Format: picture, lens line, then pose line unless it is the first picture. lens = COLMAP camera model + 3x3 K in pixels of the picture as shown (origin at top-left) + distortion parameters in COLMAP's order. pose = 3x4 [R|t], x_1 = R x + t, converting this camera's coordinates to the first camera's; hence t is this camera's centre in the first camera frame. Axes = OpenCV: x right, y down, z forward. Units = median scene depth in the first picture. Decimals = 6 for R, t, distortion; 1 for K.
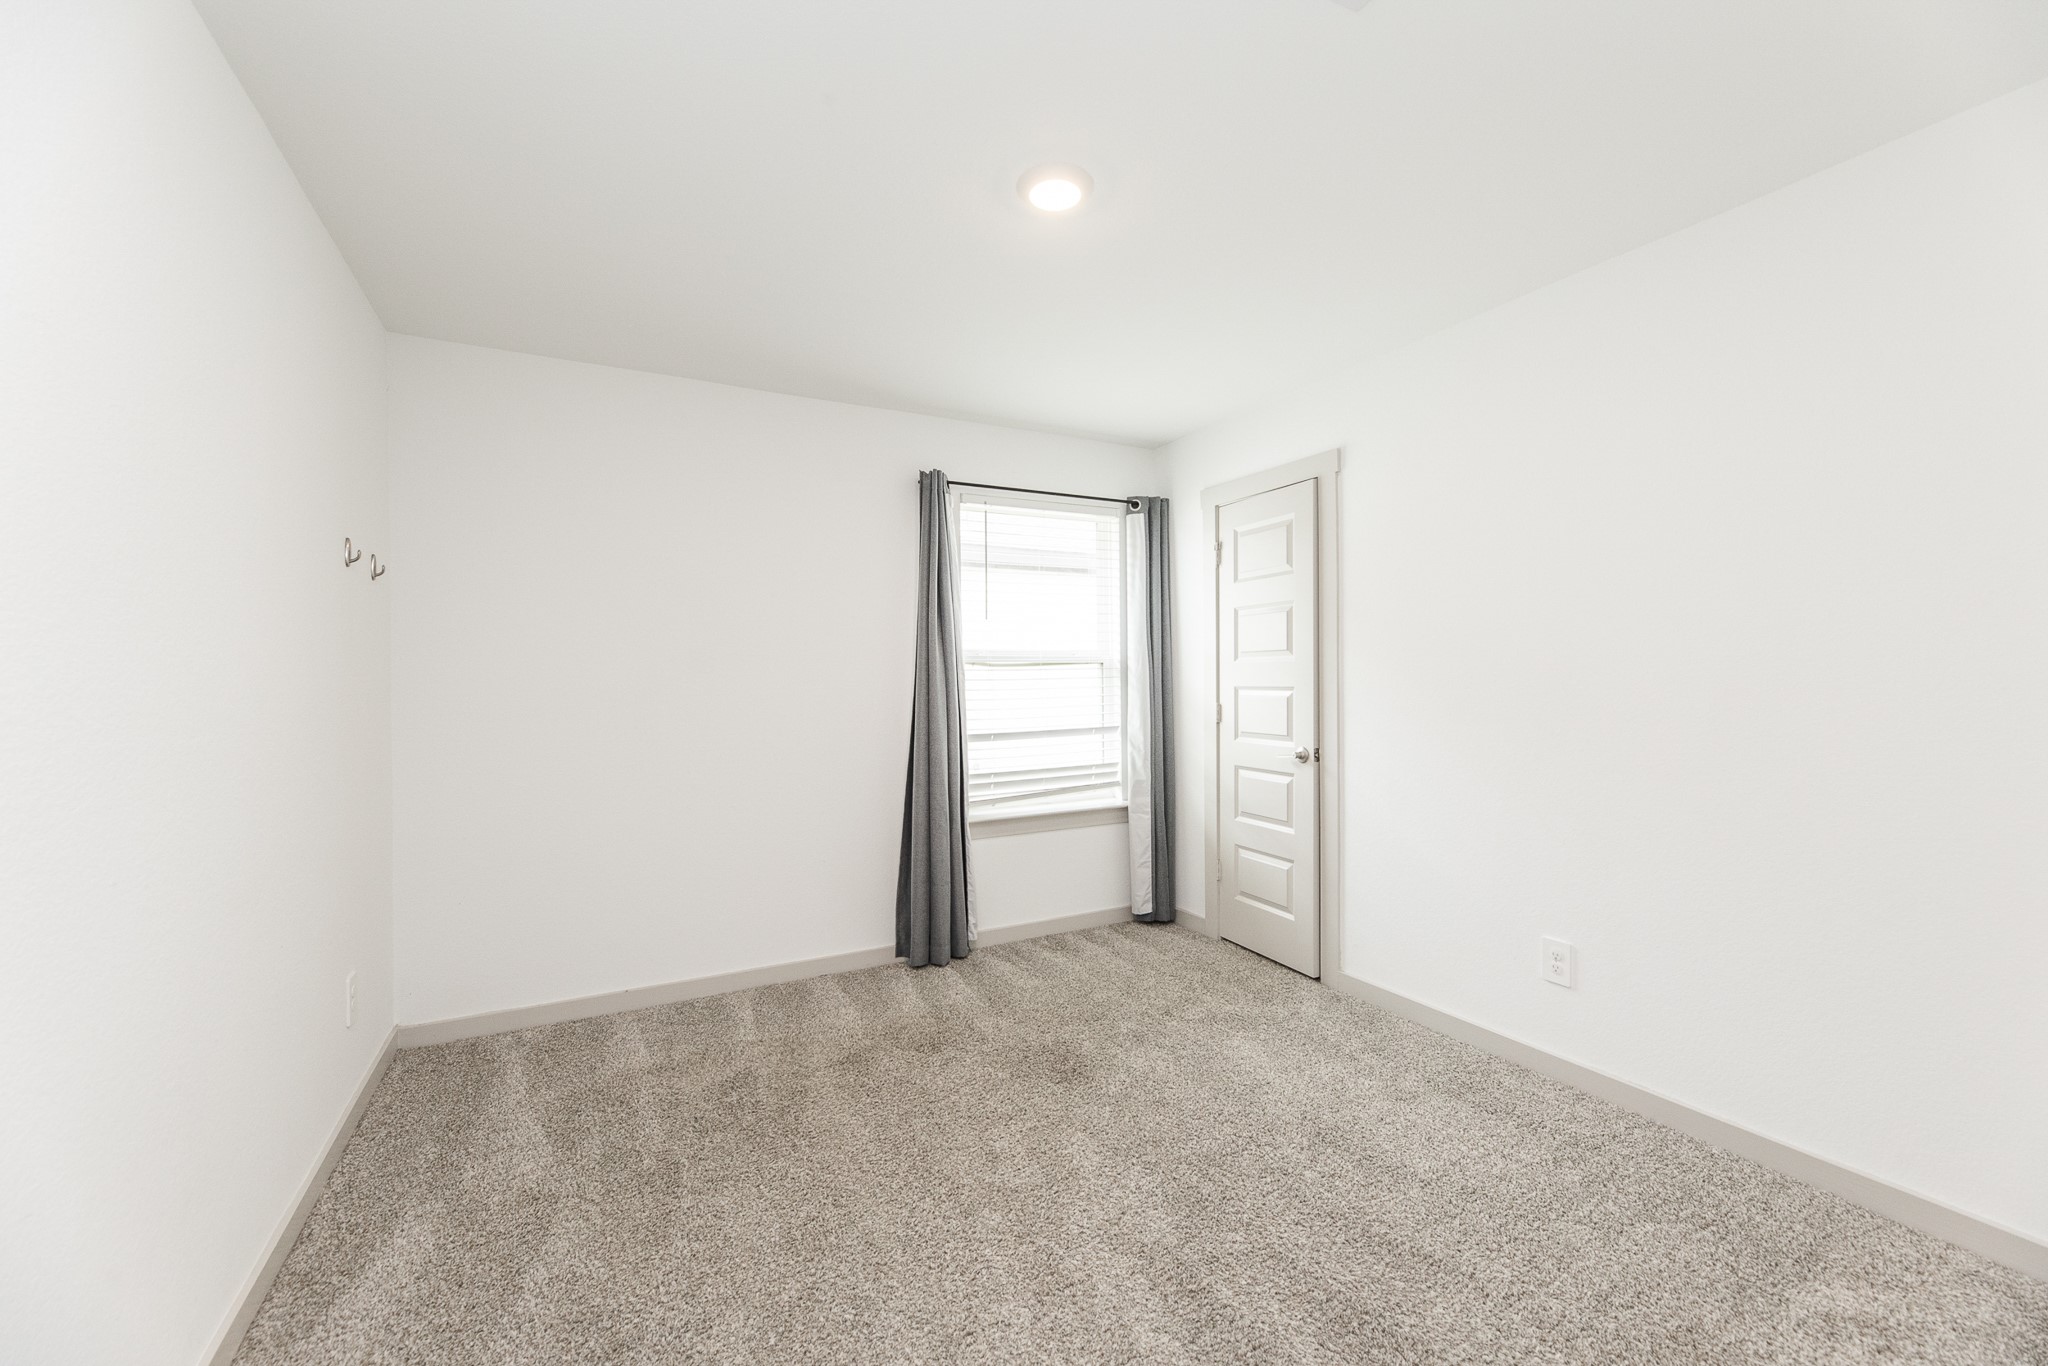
lens RADIAL K [[821.0, 0, 1037.6], [0, 821.0, 684.8], [0, 0, 1]] dist [-0.003767, 0.000334]
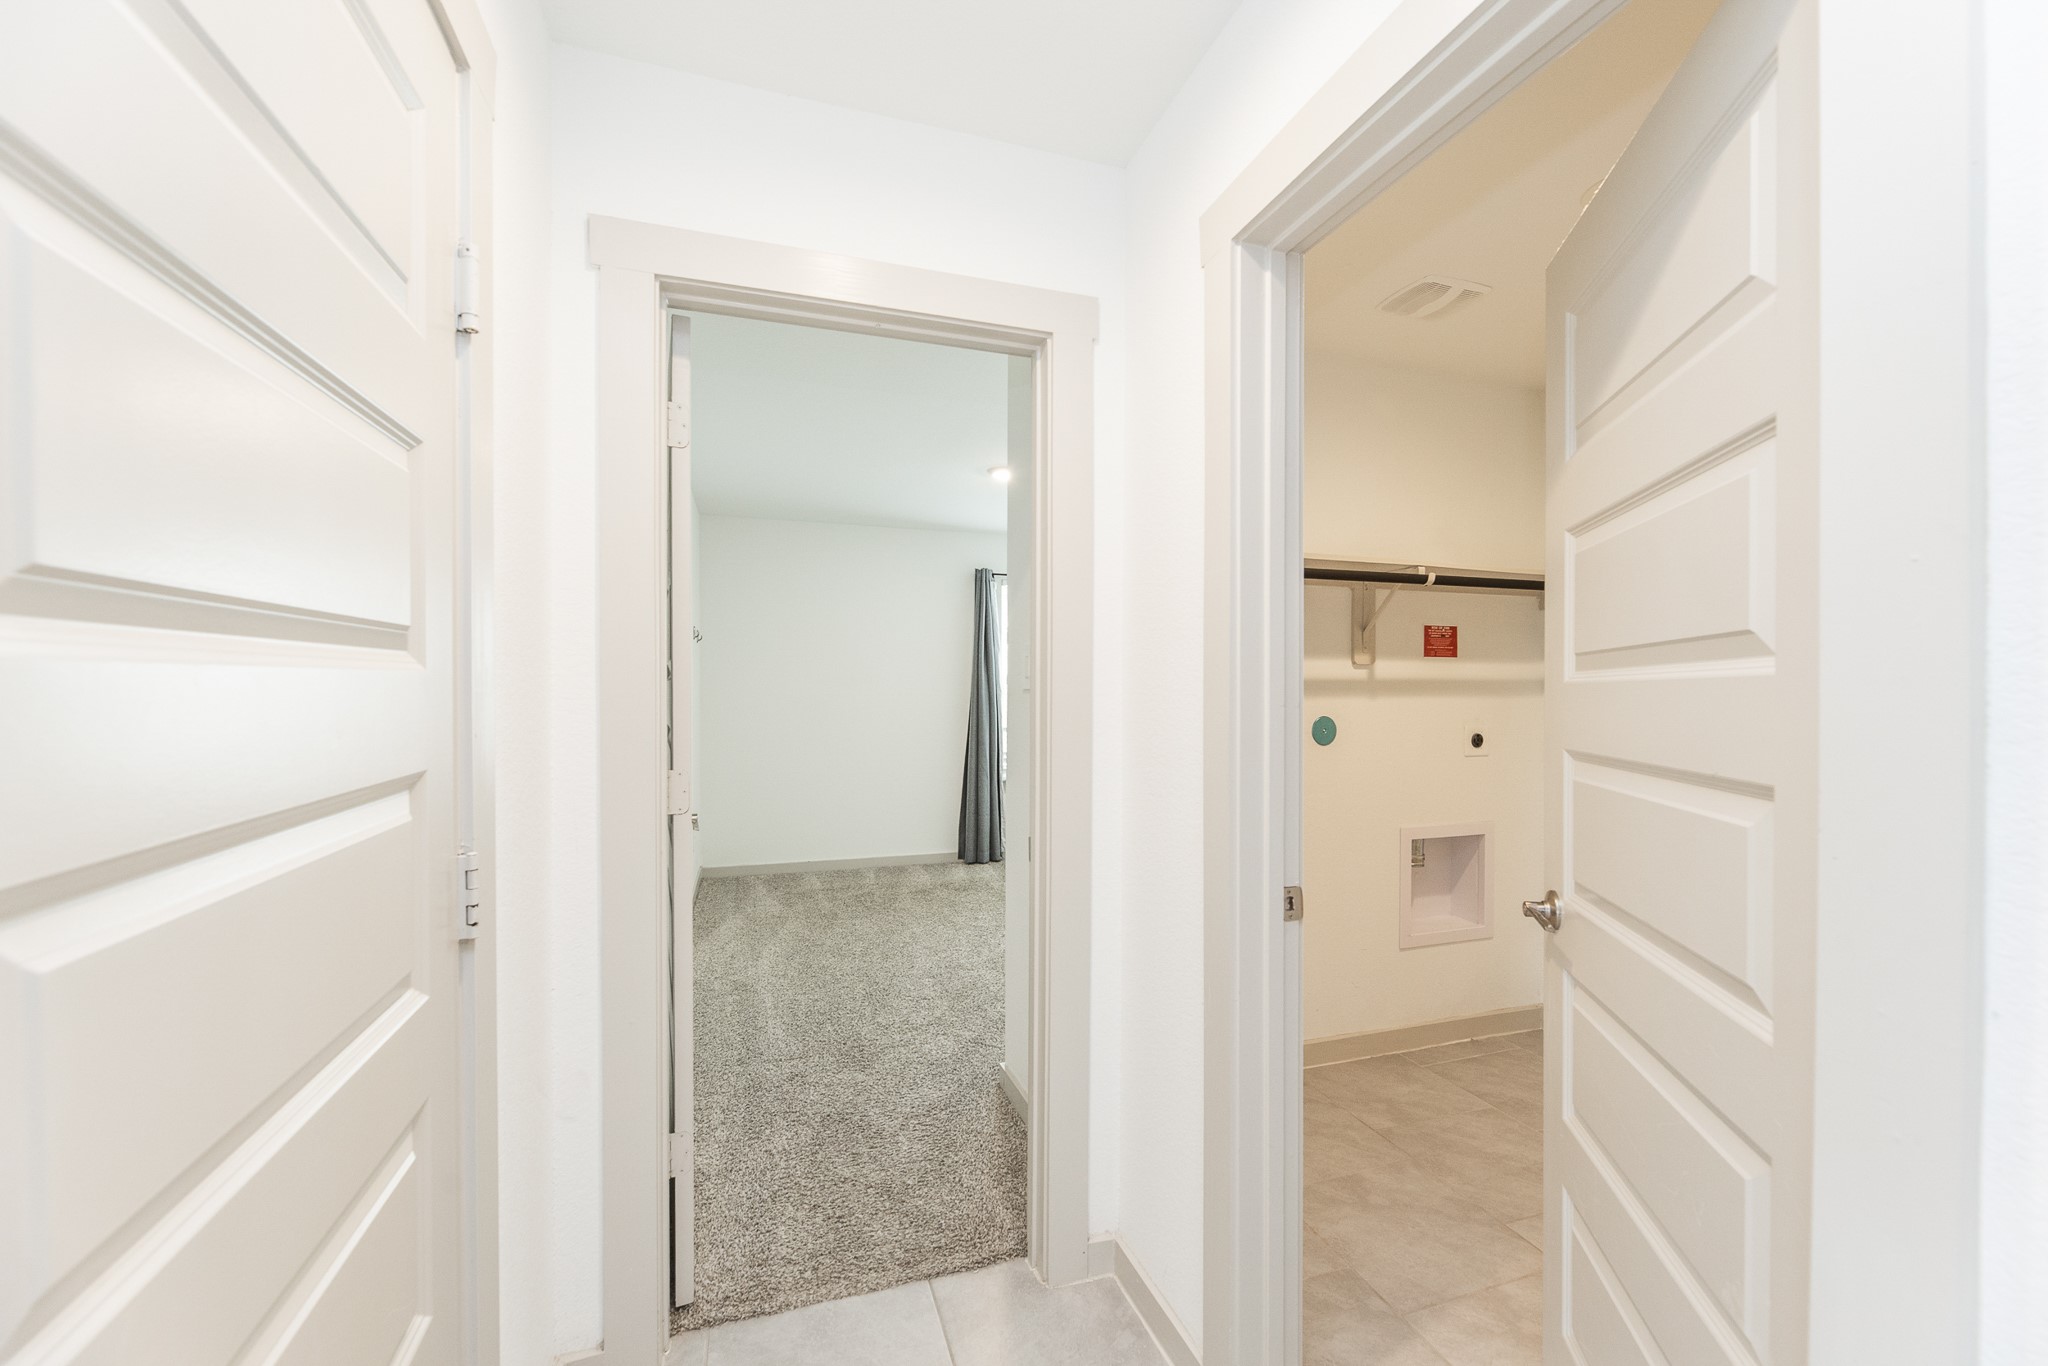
lens RADIAL K [[843.7, 0, 1035.6], [0, 843.7, 694.0], [0, 0, 1]] dist [0.000367, 0.000128]
pose [[0.984798, 0.010591, -0.173383, 0.306280], [-0.011363, 0.999929, -0.003462, -0.001426], [0.173334, 0.005379, 0.984848, -0.738334]]
